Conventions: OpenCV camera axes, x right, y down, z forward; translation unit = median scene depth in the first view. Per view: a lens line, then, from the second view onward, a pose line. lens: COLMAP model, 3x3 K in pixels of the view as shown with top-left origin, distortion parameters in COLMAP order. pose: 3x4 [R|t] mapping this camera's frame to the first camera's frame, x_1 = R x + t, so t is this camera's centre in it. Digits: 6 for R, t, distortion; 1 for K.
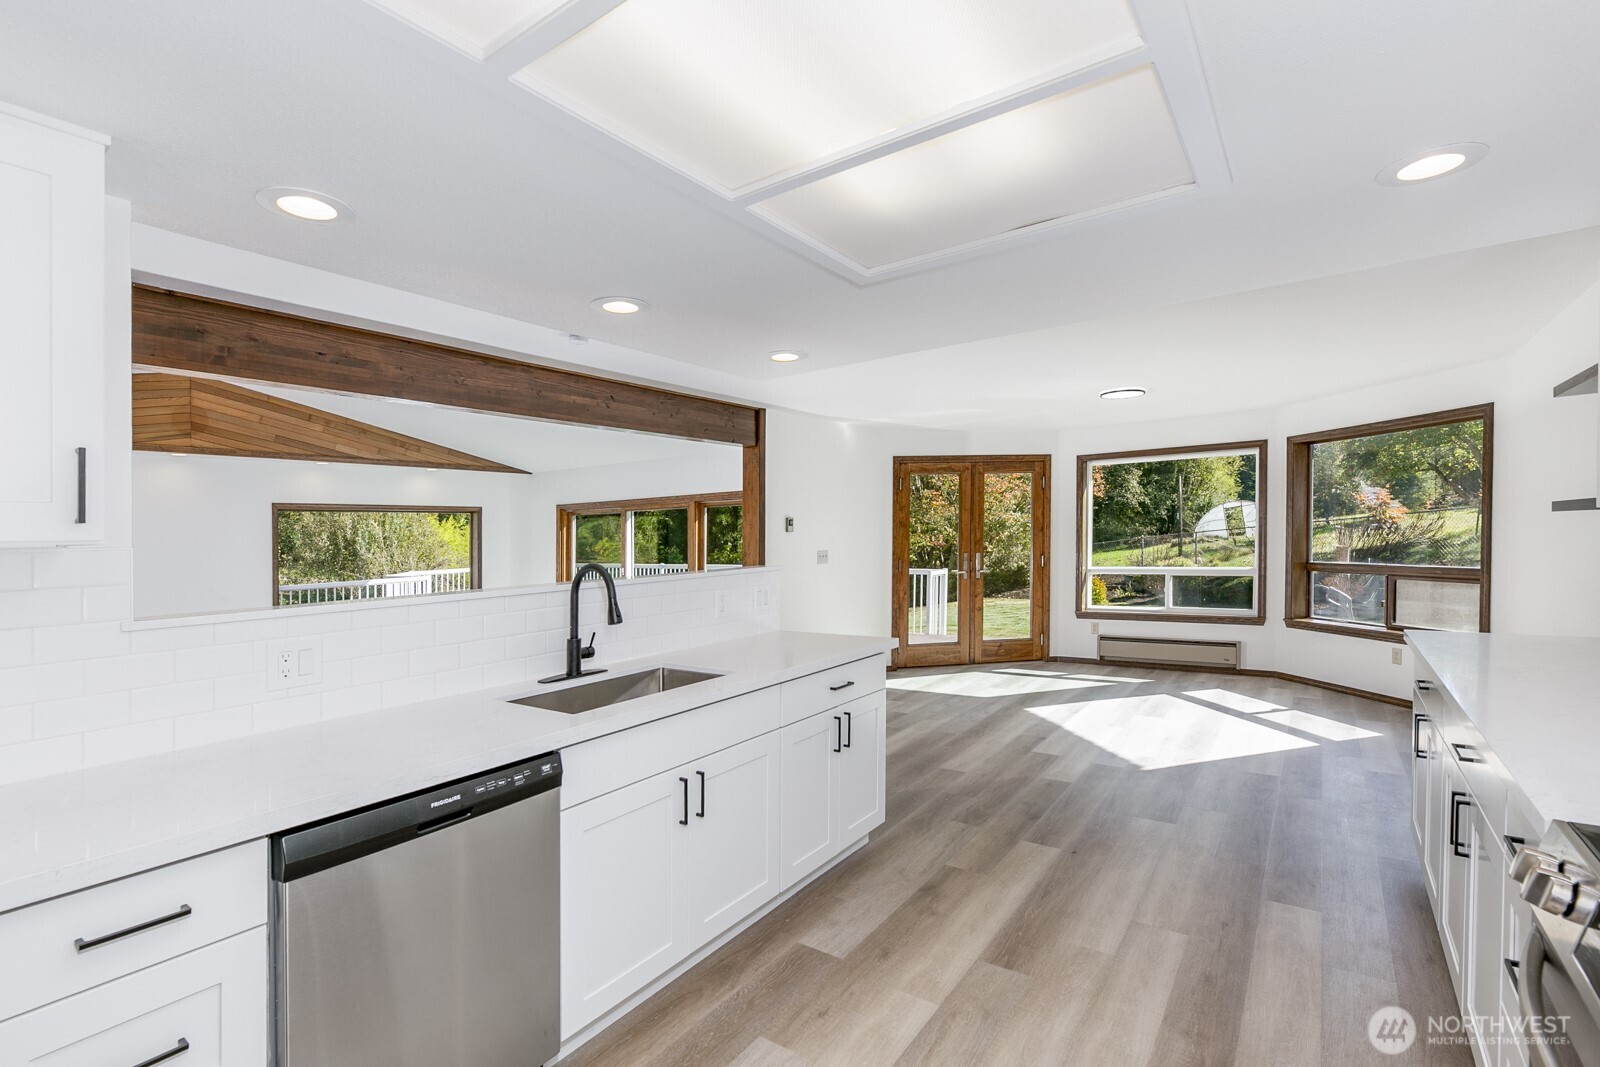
lens RADIAL K [[736.9, 0, 811.0], [0, 736.9, 538.3], [0, 0, 1]] dist [-0.007717, 0.000546]
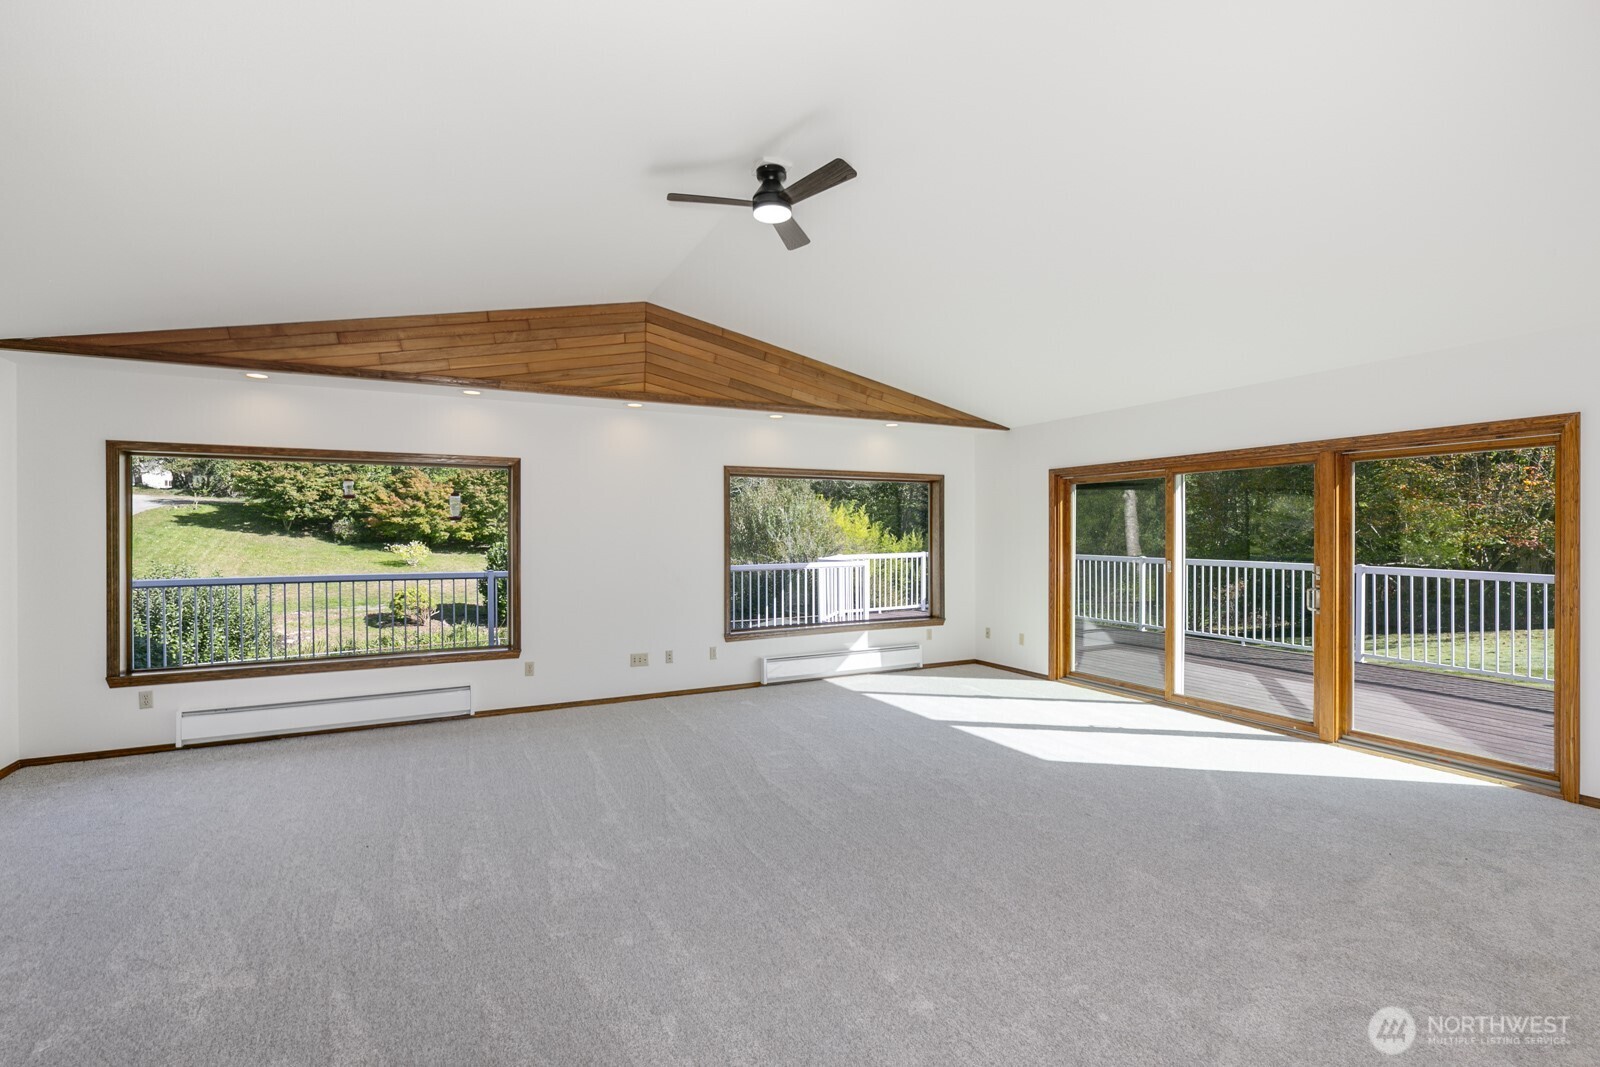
lens RADIAL K [[736.9, 0, 814.7], [0, 736.9, 529.1], [0, 0, 1]] dist [-0.007717, 0.000546]
pose [[0.888278, 0.018927, -0.458916, -0.290223], [-0.019433, 0.999805, 0.003621, 0.018929], [0.458895, 0.005702, 0.888472, 0.347460]]
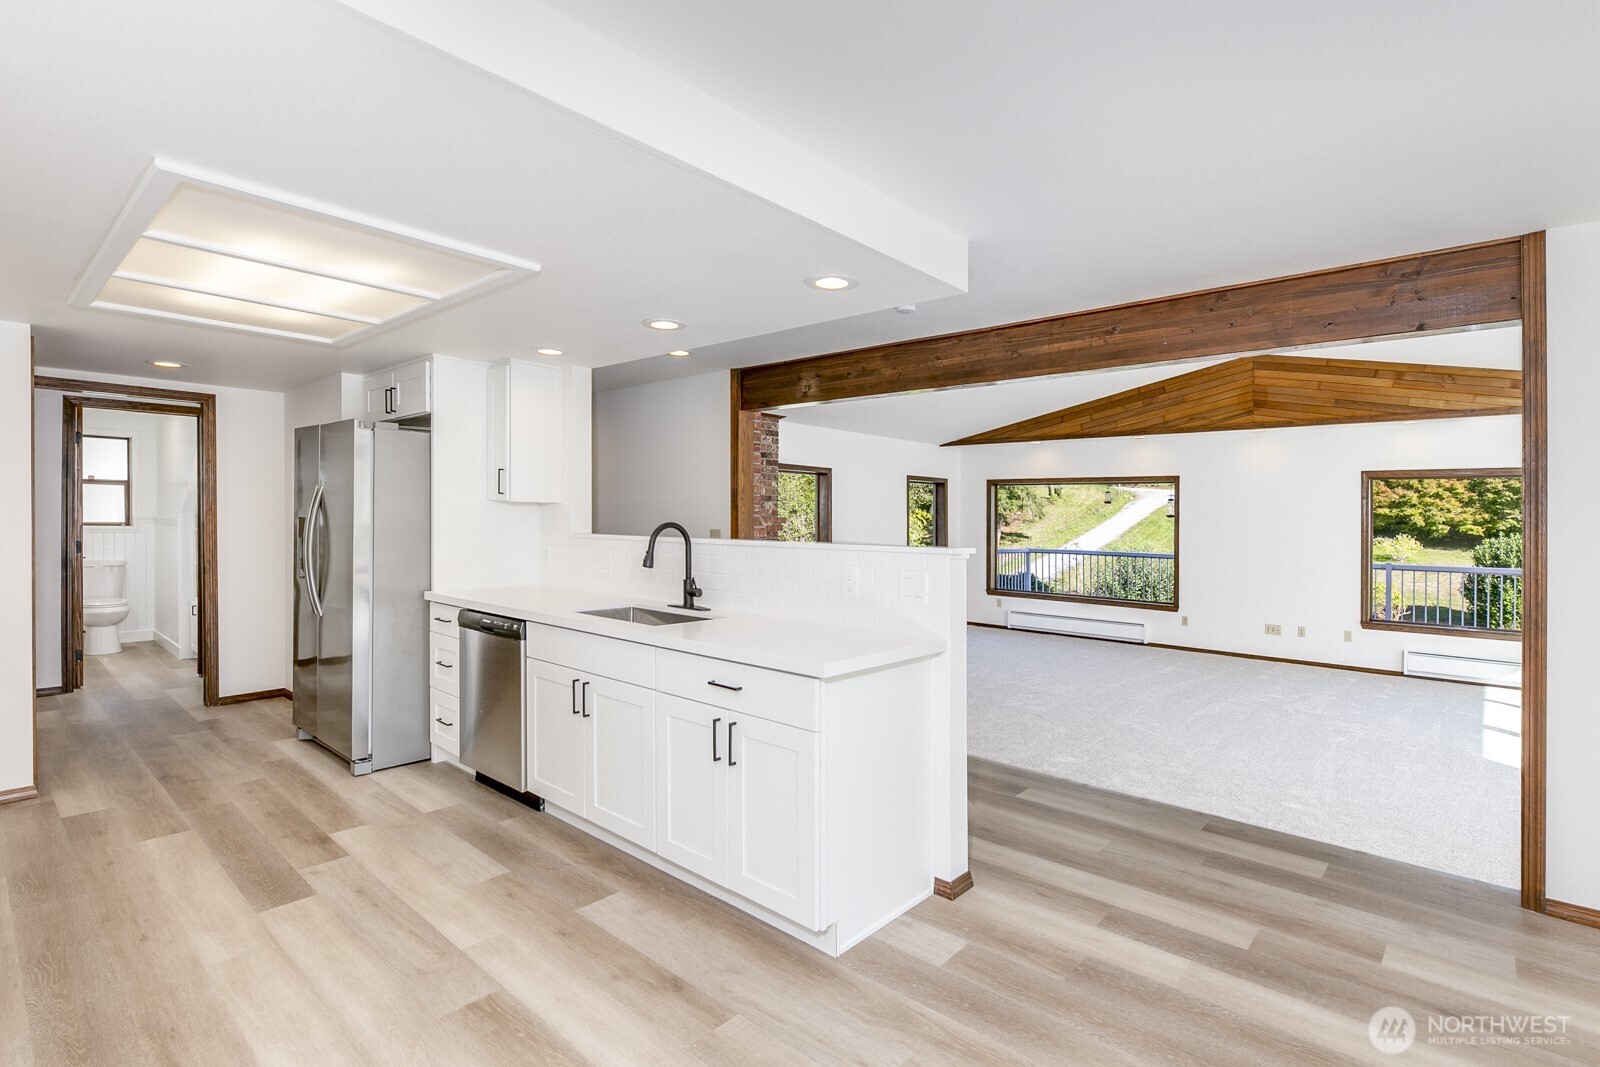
lens RADIAL K [[773.0, 0, 800.3], [0, 773.0, 502.7], [0, 0, 1]] dist [-0.000243, 0.000109]
pose [[-0.127869, 0.004700, -0.991780, 0.350177], [-0.015068, 0.999864, 0.006680, -0.004889], [0.991677, 0.015798, -0.127781, 0.468316]]
